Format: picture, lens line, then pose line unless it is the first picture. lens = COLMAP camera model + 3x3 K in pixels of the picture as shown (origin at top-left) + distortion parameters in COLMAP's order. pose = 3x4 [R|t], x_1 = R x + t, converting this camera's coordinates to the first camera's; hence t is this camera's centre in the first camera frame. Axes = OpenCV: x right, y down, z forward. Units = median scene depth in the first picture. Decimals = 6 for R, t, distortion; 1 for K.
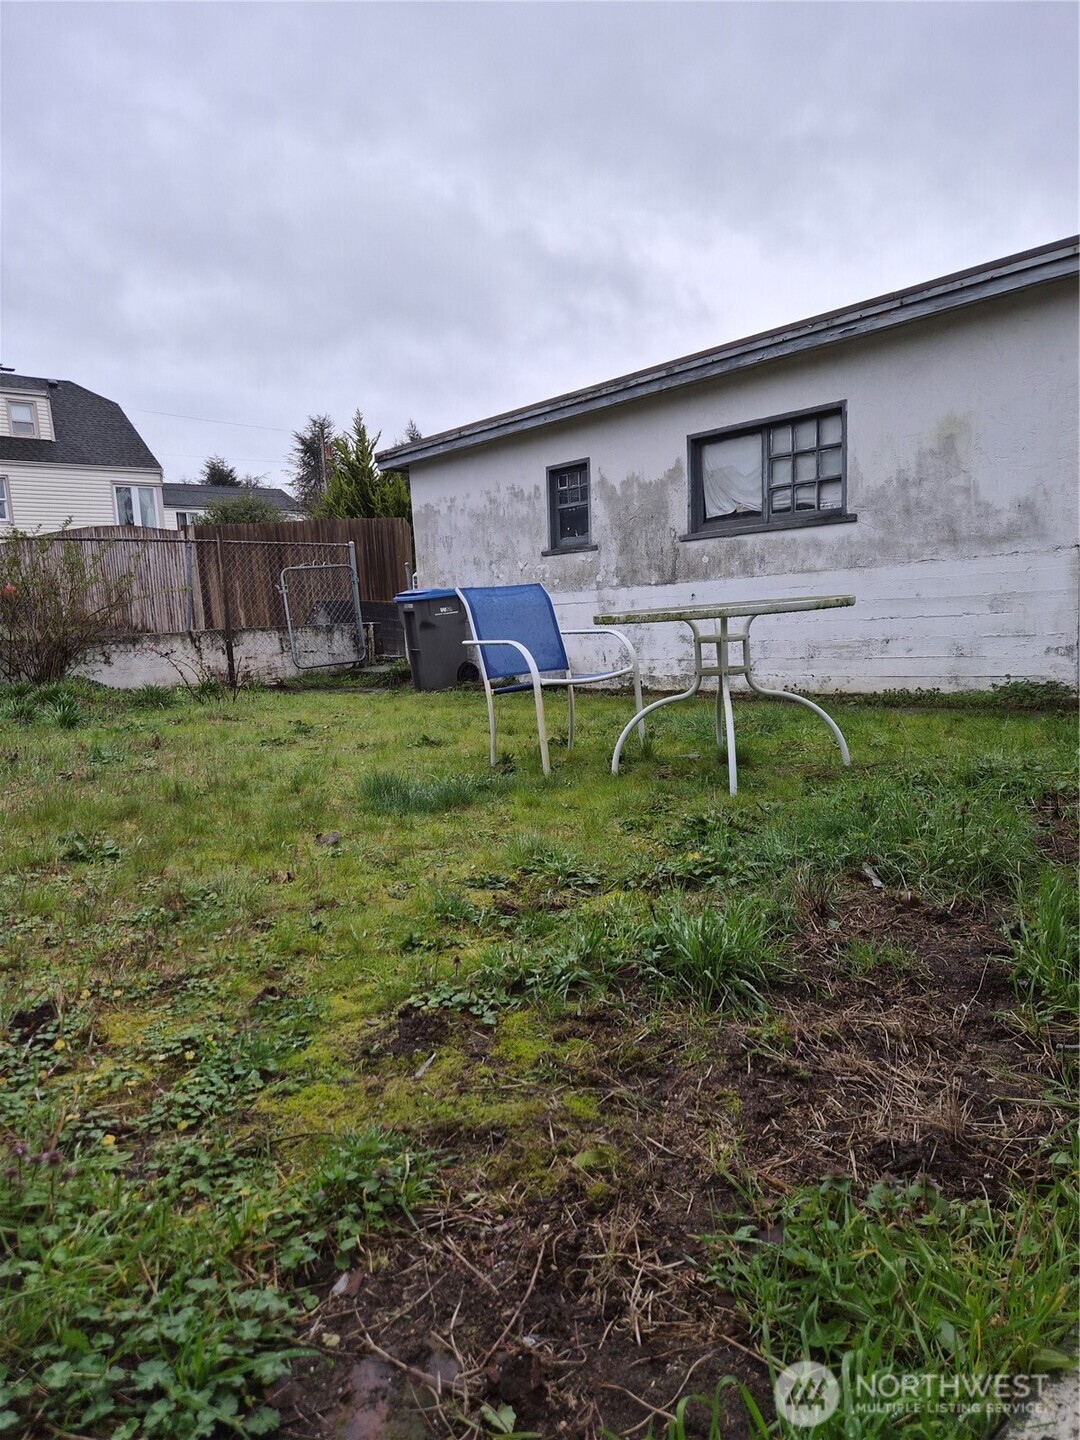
lens RADIAL K [[943.9, 0, 535.2], [0, 943.9, 703.3], [0, 0, 1]] dist [0.067965, -0.051160]
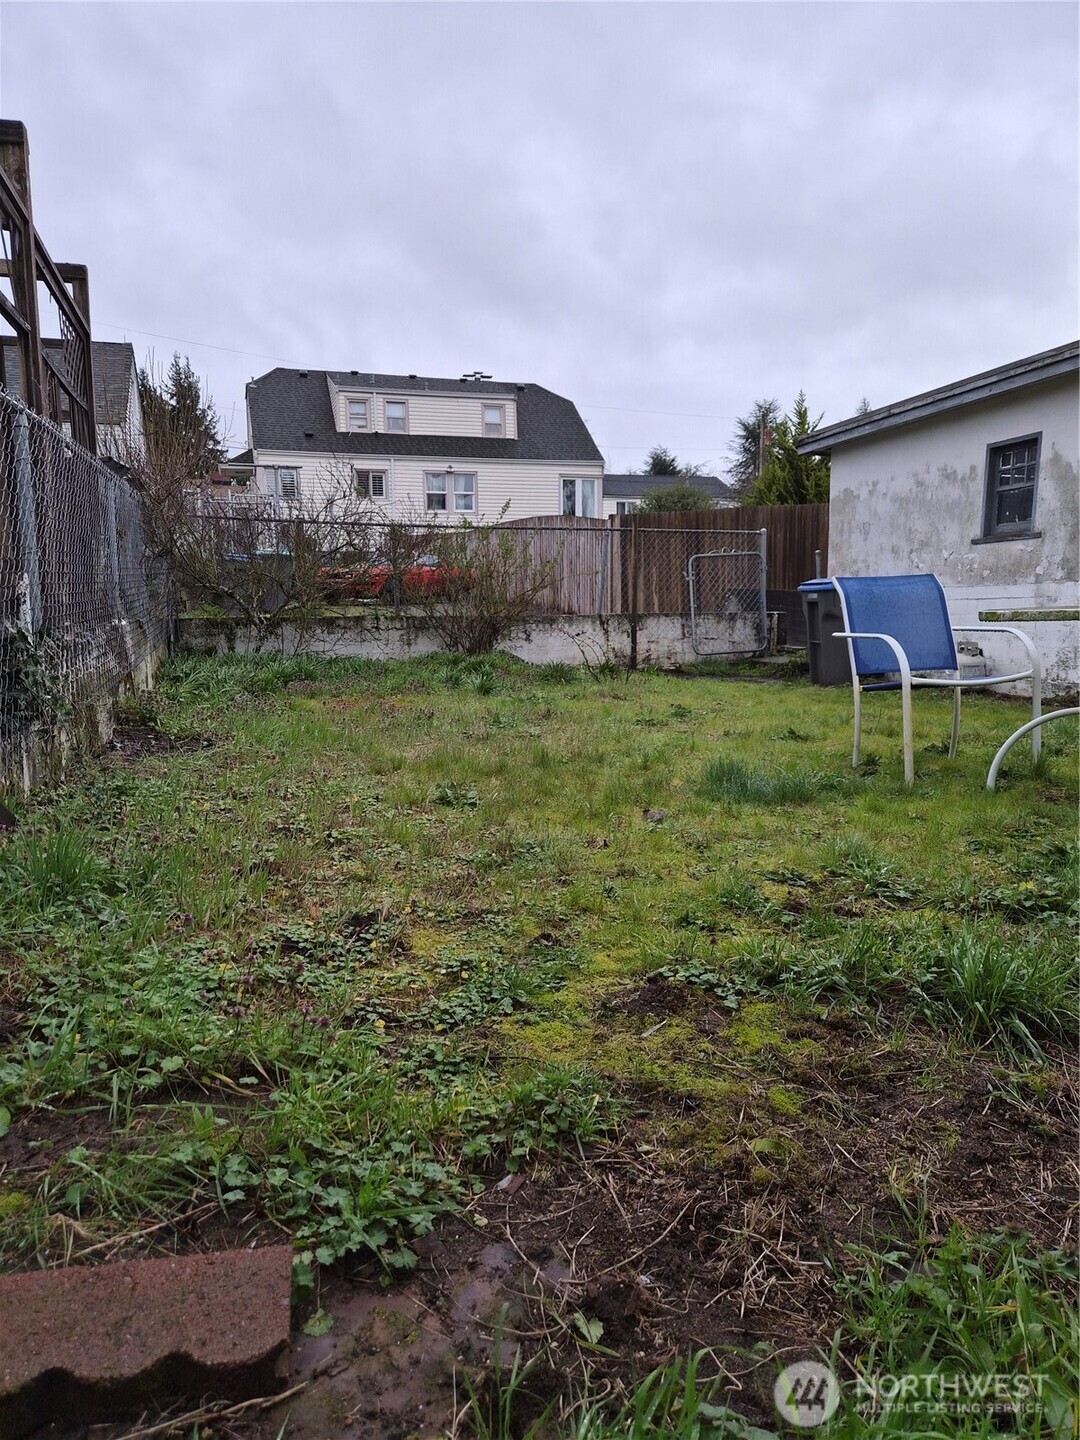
lens RADIAL K [[954.3, 0, 534.9], [0, 954.3, 705.9], [0, 0, 1]] dist [0.068371, -0.059401]
pose [[0.905529, 0.080494, -0.416579, 0.117654], [-0.074884, 0.996746, 0.029818, 0.002007], [0.417624, 0.004194, 0.908610, -0.013284]]
